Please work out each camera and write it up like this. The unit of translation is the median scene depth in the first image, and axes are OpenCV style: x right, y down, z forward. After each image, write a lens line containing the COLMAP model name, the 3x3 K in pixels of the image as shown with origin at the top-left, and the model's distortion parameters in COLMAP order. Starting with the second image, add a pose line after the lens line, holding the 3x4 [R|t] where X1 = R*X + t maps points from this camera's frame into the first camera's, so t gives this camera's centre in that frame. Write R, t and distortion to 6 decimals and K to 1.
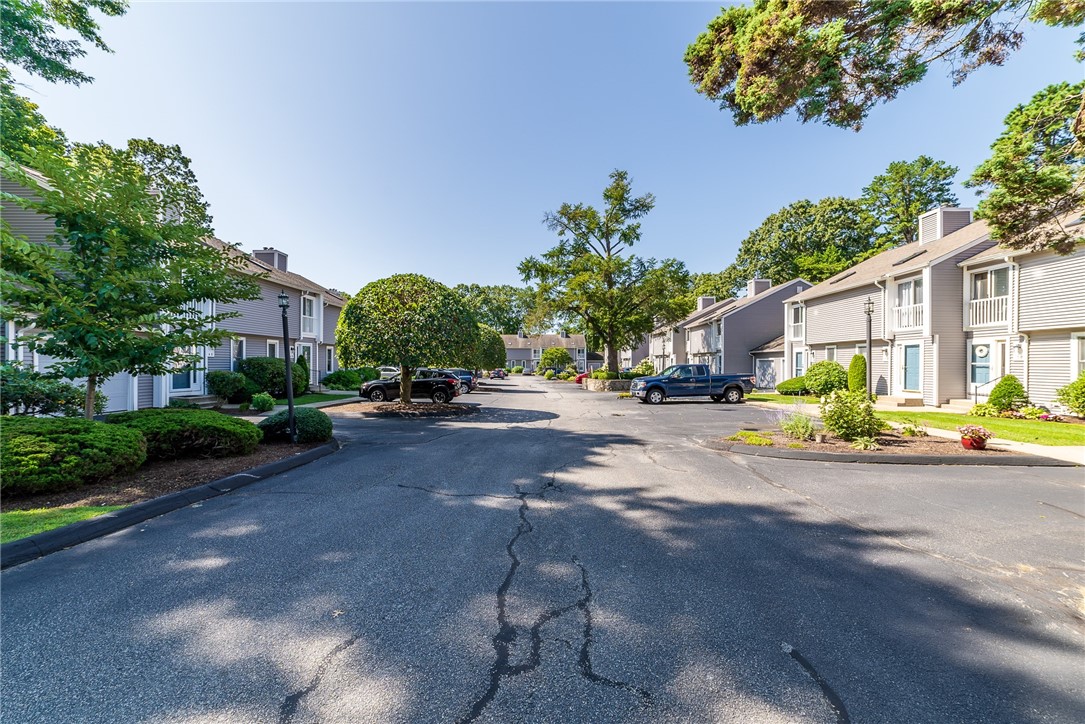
lens RADIAL K [[417.1, 0, 544.2], [0, 417.1, 362.4], [0, 0, 1]] dist [-0.029610, 0.010446]
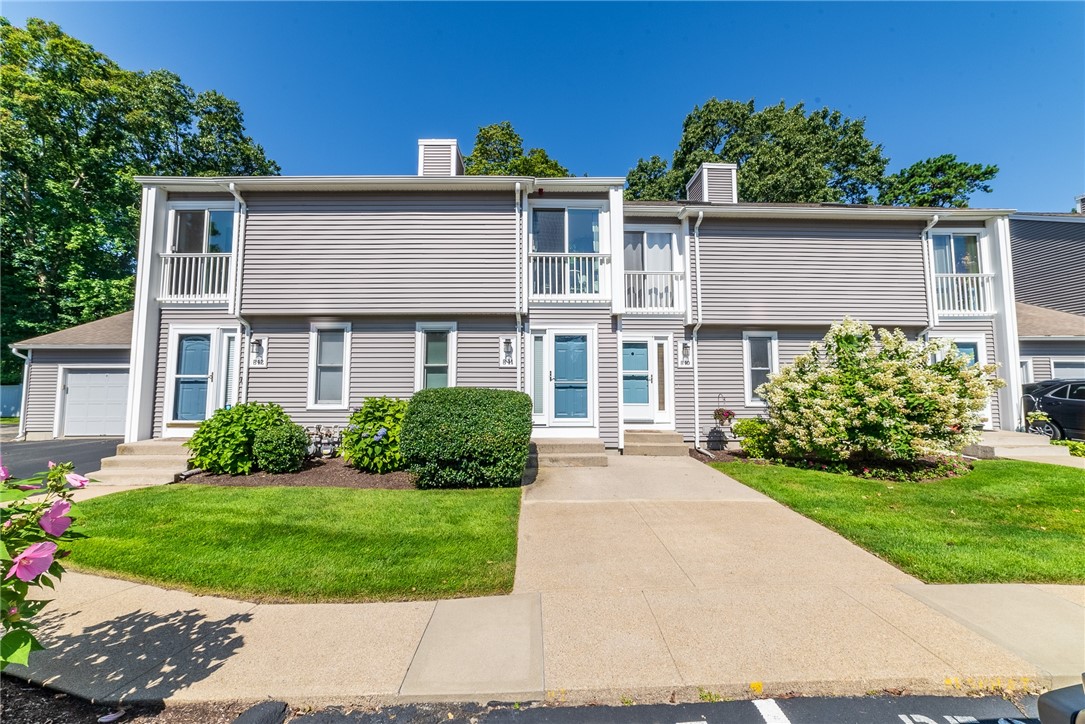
lens RADIAL K [[417.1, 0, 544.2], [0, 417.1, 362.4], [0, 0, 1]] dist [-0.029610, 0.010446]
pose [[-0.024312, 0.075918, 0.996818, 0.335452], [-0.001172, 0.997110, -0.075969, 0.029322], [-0.999704, -0.003015, -0.024152, 0.892472]]
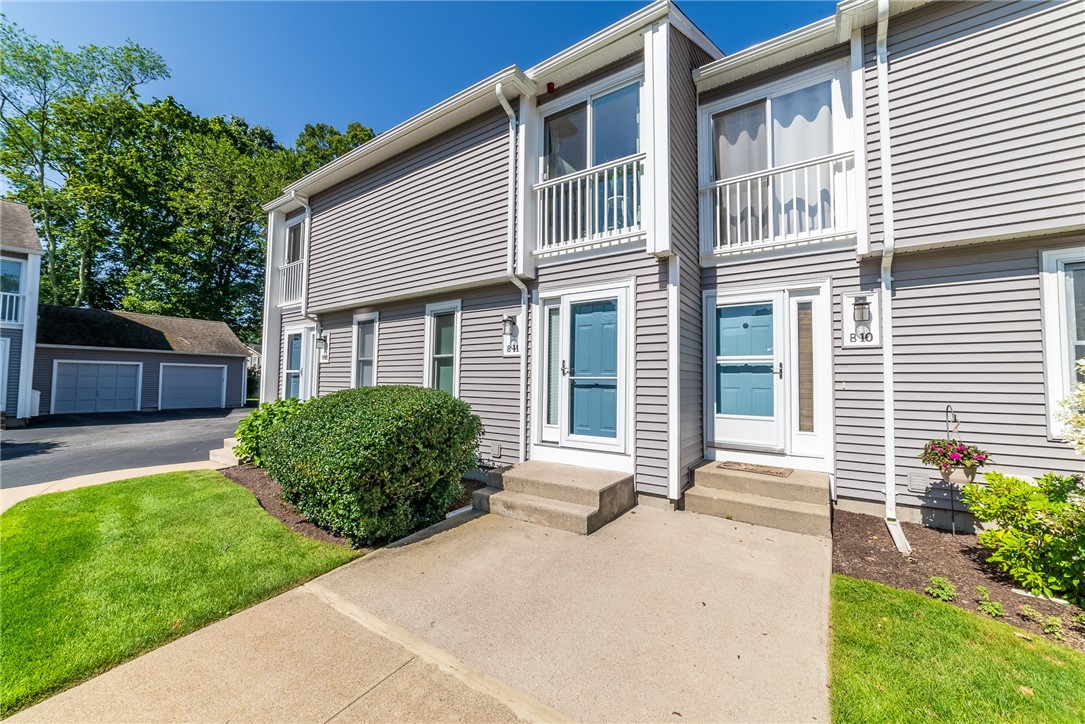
lens RADIAL K [[417.1, 0, 544.2], [0, 417.1, 362.4], [0, 0, 1]] dist [-0.029610, 0.010446]
pose [[0.554009, 0.044348, 0.831329, 0.528148], [-0.012309, 0.998907, -0.045085, 0.019437], [-0.832420, 0.014745, 0.553949, 0.732806]]
